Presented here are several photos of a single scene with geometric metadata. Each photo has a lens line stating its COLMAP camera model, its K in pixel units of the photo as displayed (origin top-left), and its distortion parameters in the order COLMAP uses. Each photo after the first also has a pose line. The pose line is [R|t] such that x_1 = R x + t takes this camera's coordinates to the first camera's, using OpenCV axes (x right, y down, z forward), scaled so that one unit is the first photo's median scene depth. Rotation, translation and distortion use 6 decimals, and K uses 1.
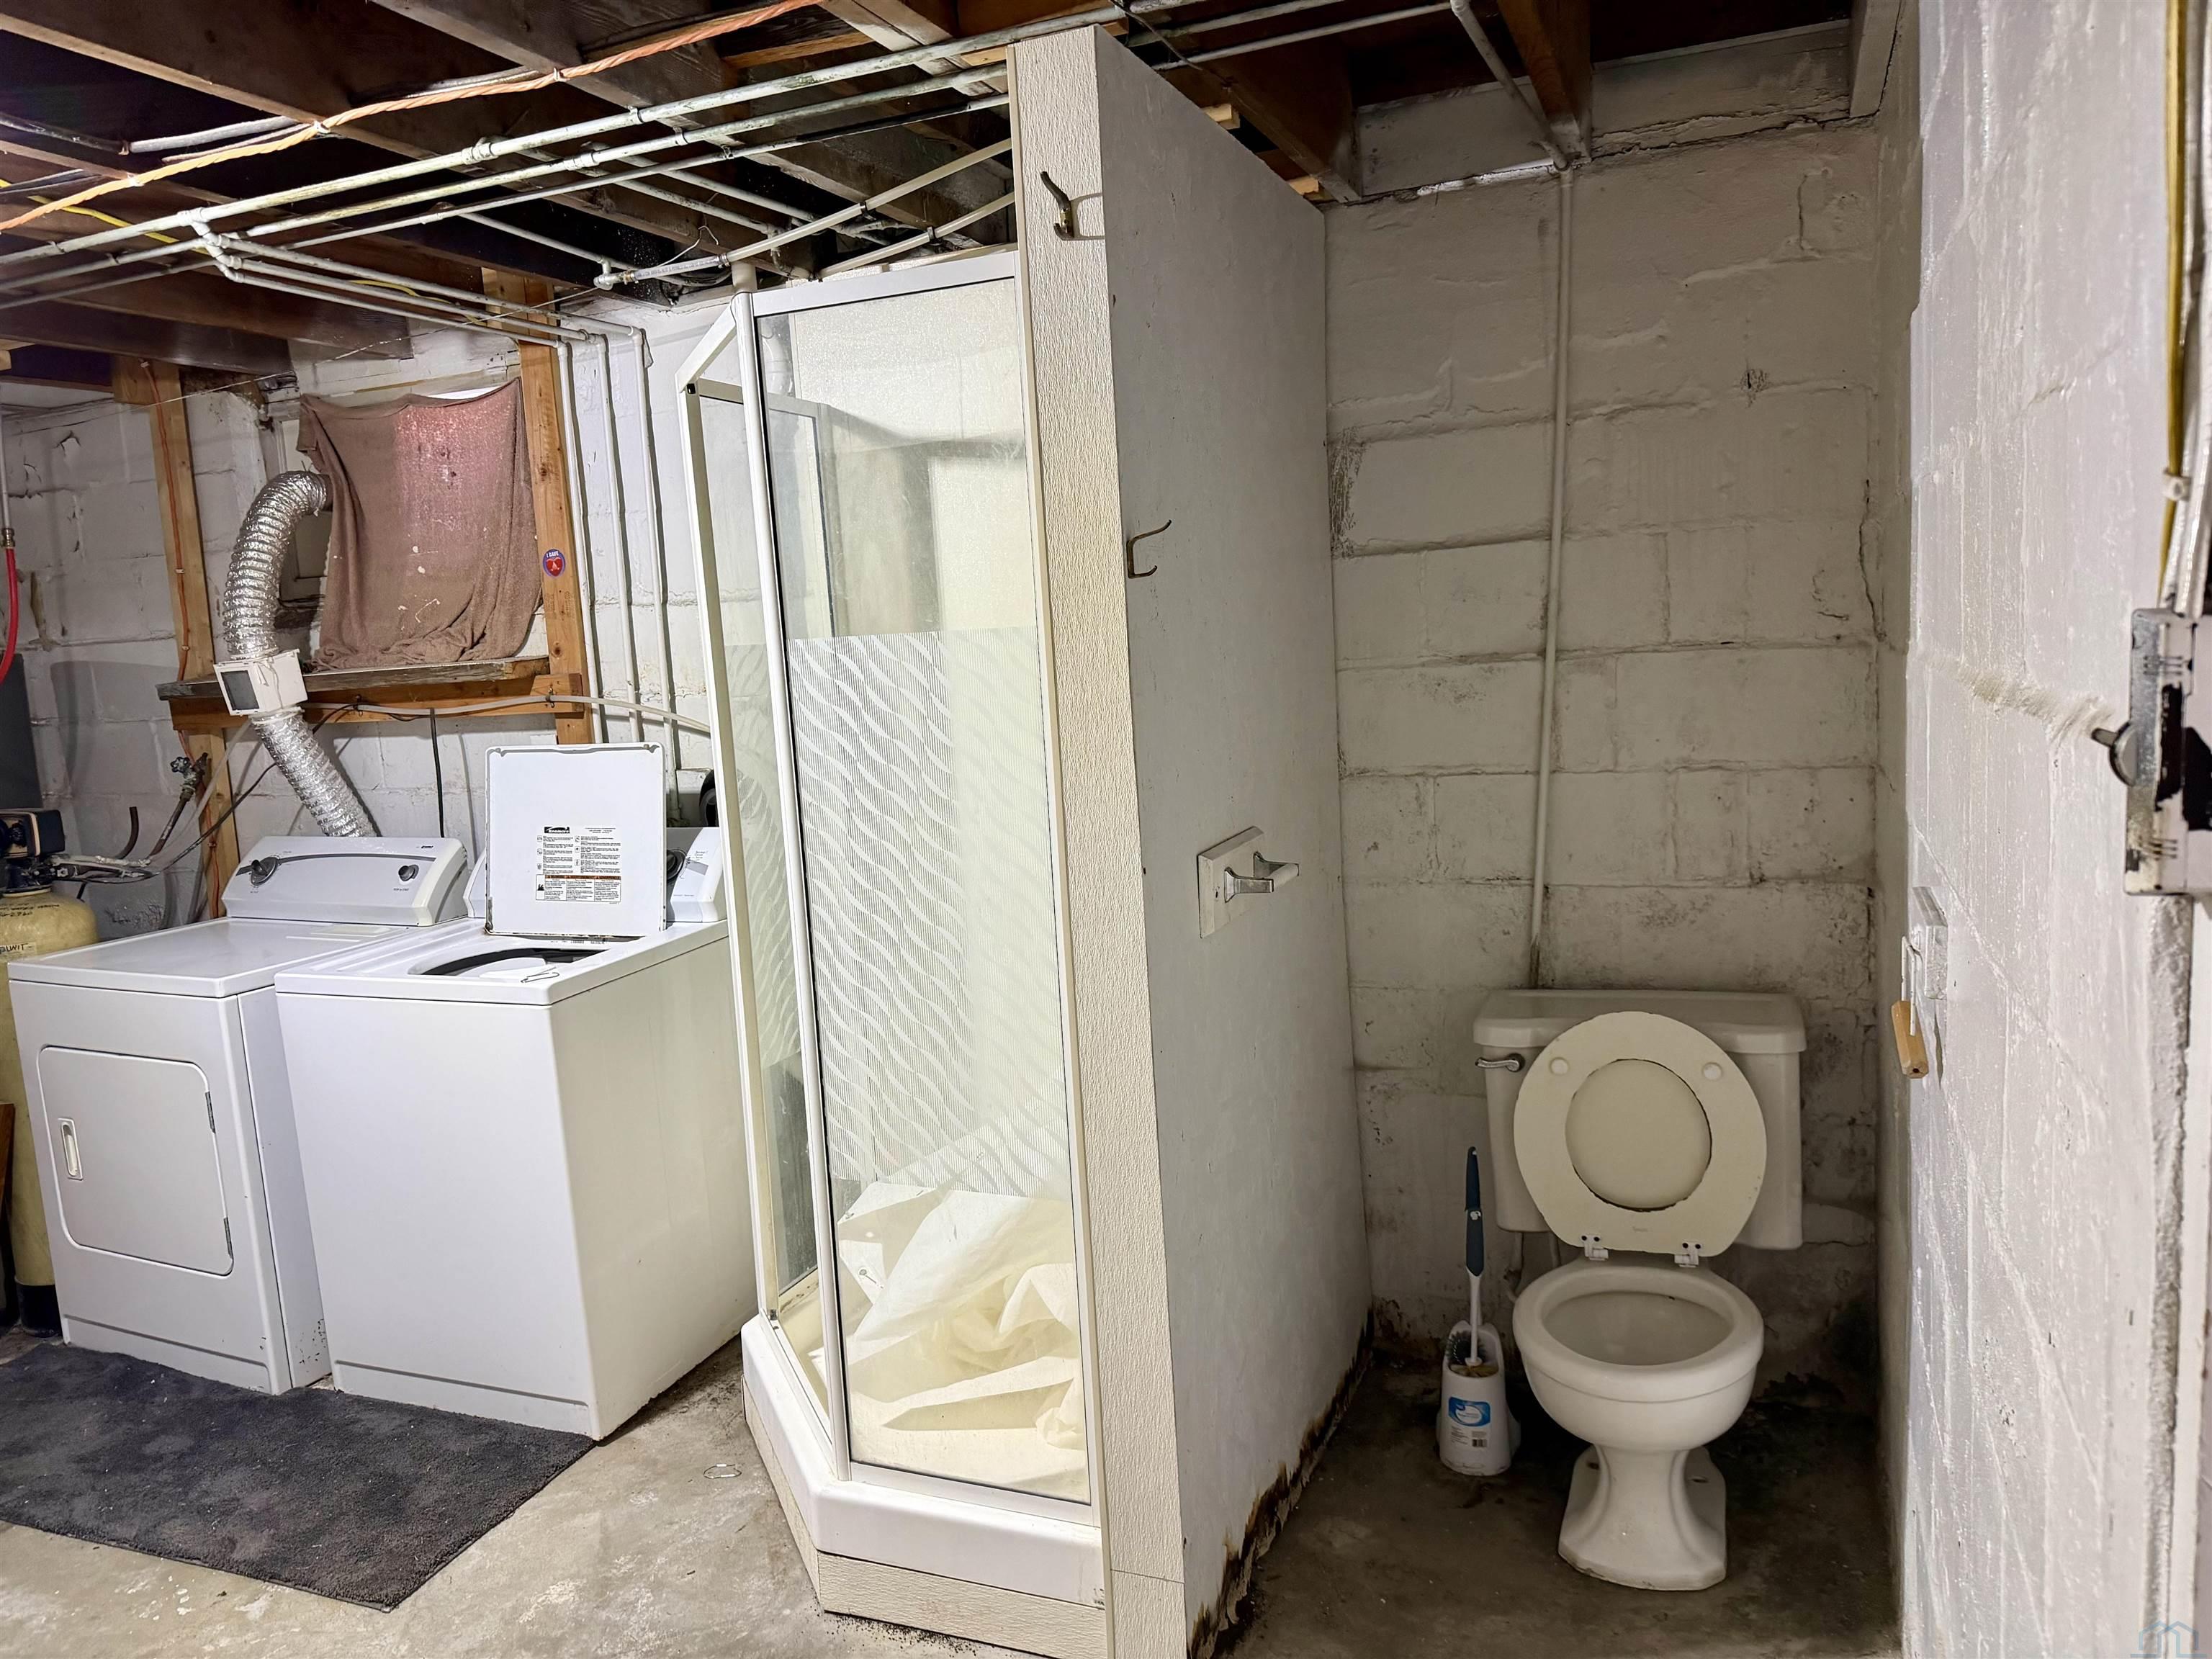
lens RADIAL K [[1567.3, 0, 1106.0], [0, 1567.3, 829.5], [0, 0, 1]] dist [0.017527, -0.011520]
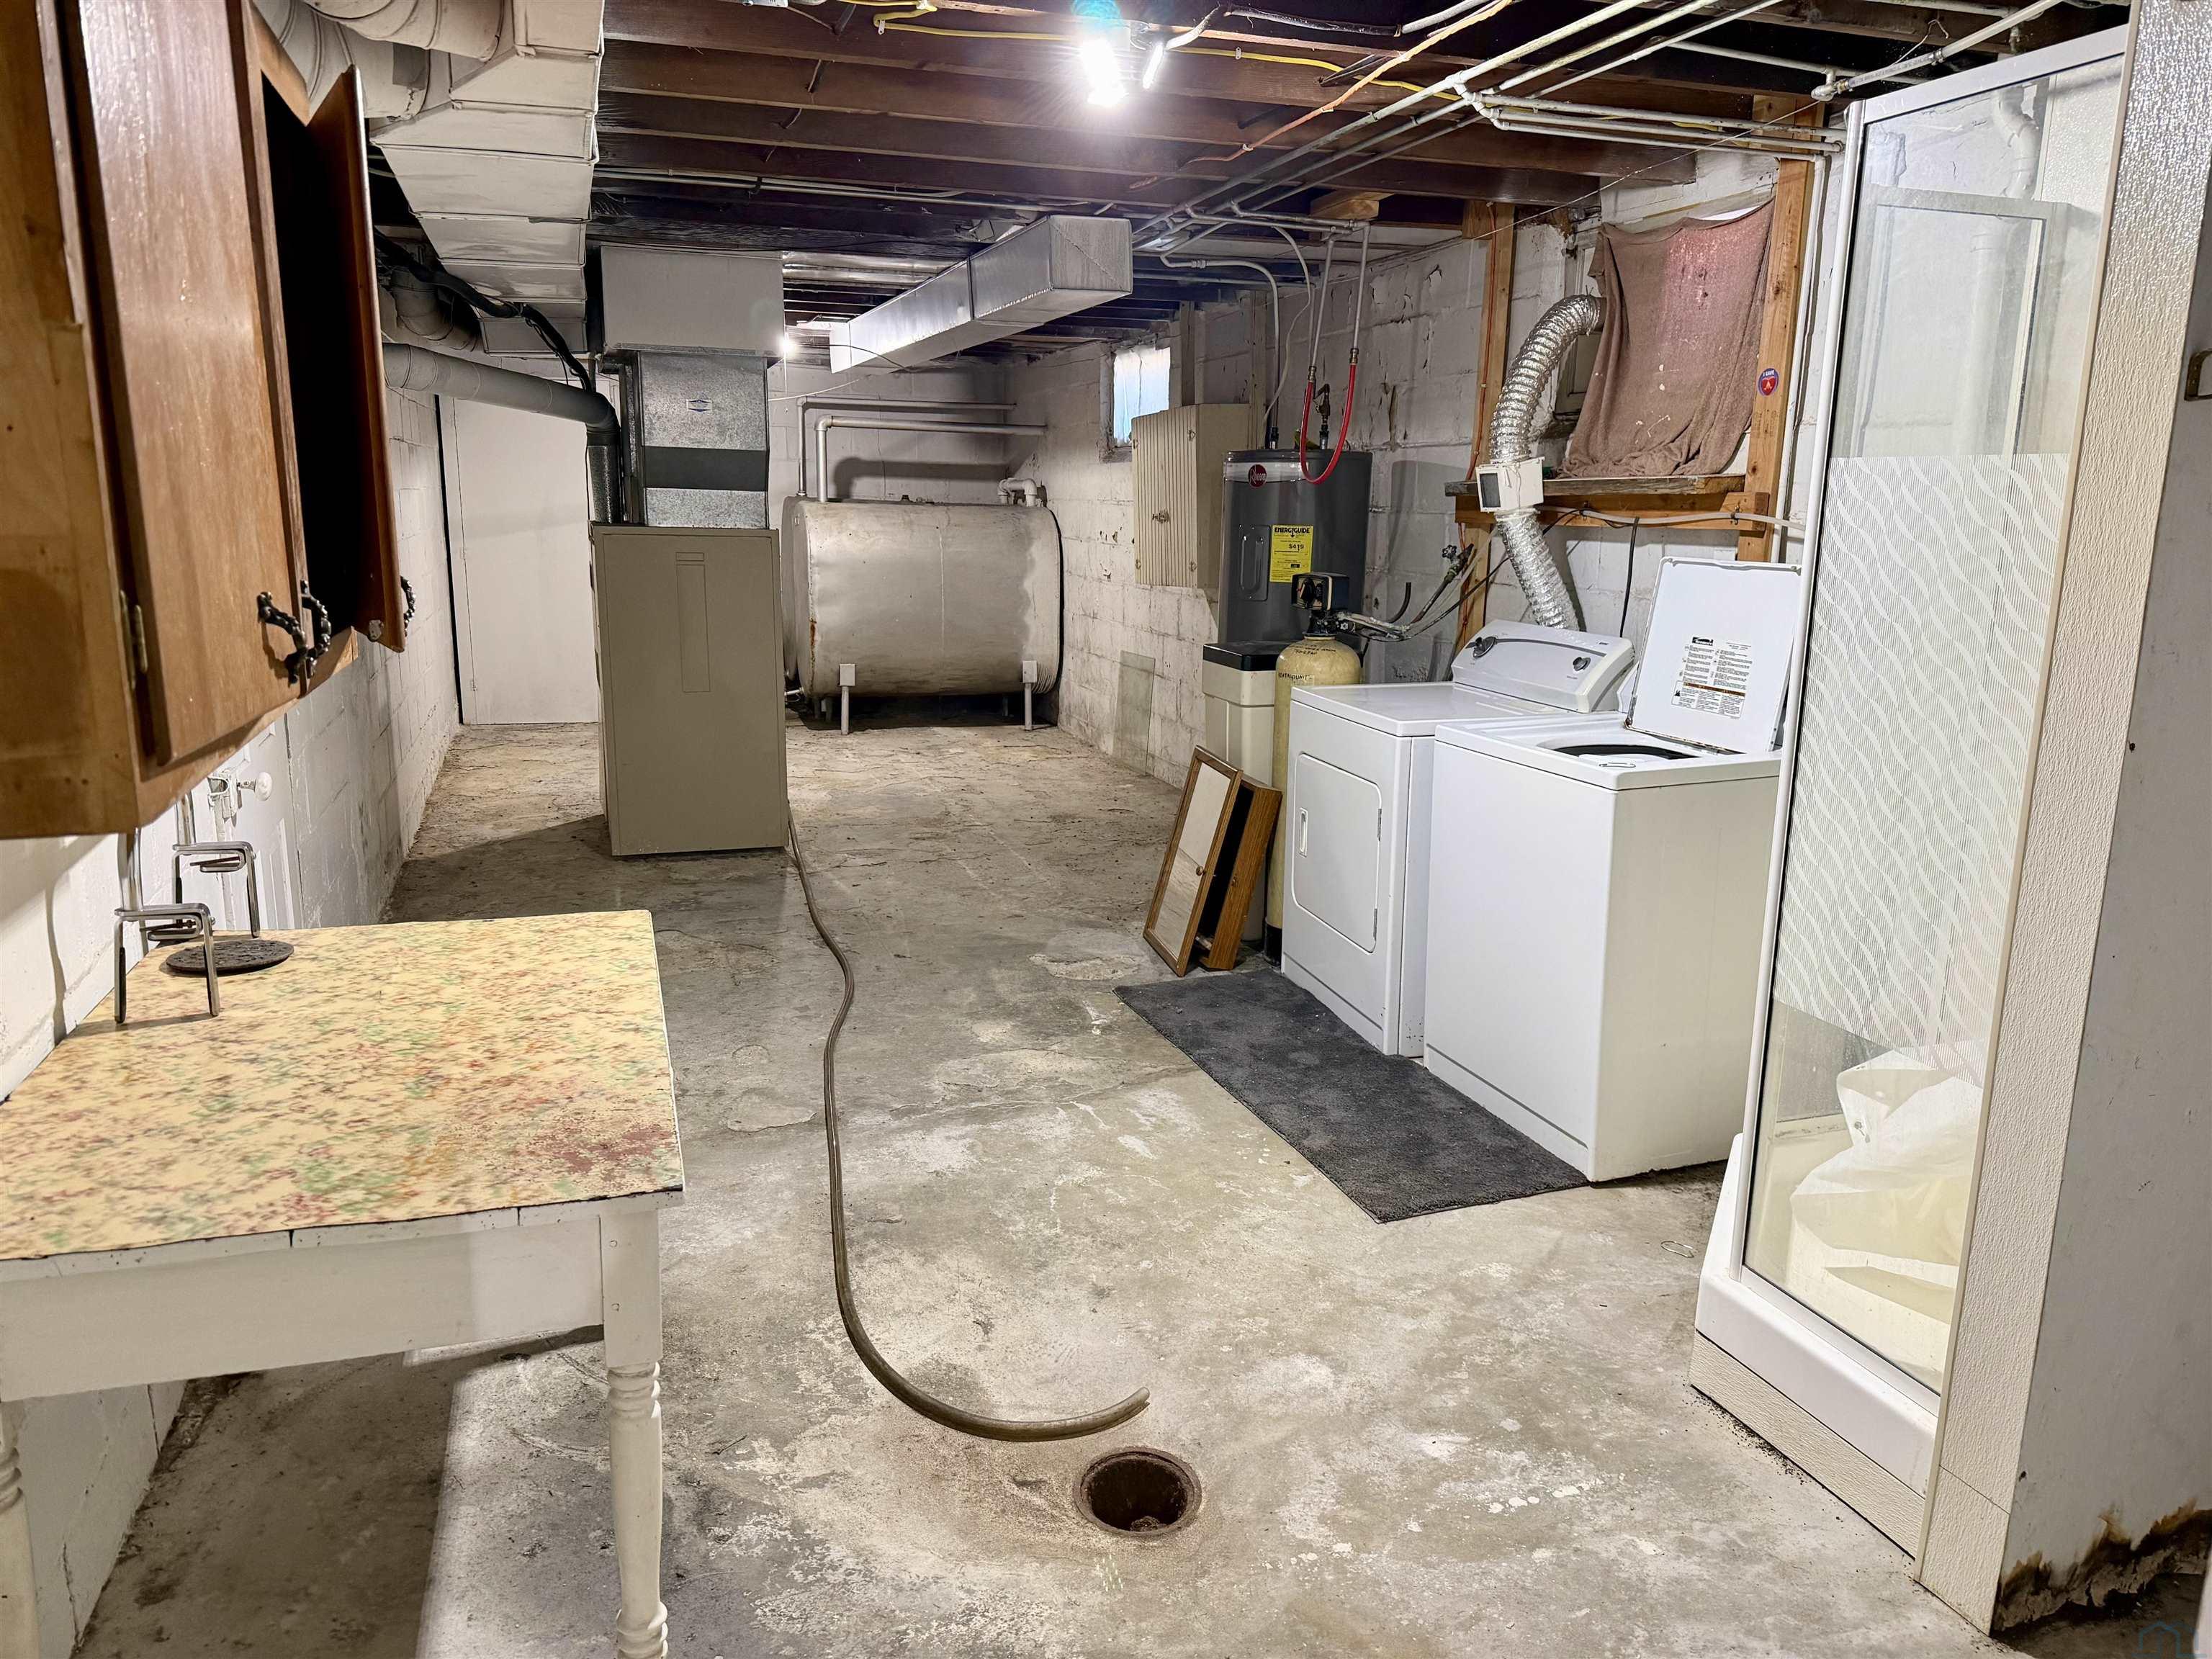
lens RADIAL K [[1551.4, 0, 1113.3], [0, 1551.4, 837.6], [0, 0, 1]] dist [0.131943, -0.271062]
pose [[0.660842, 0.224537, -0.716150, 0.167034], [-0.144661, 0.974413, 0.172022, 0.004114], [0.736452, -0.010081, 0.676415, -0.007806]]
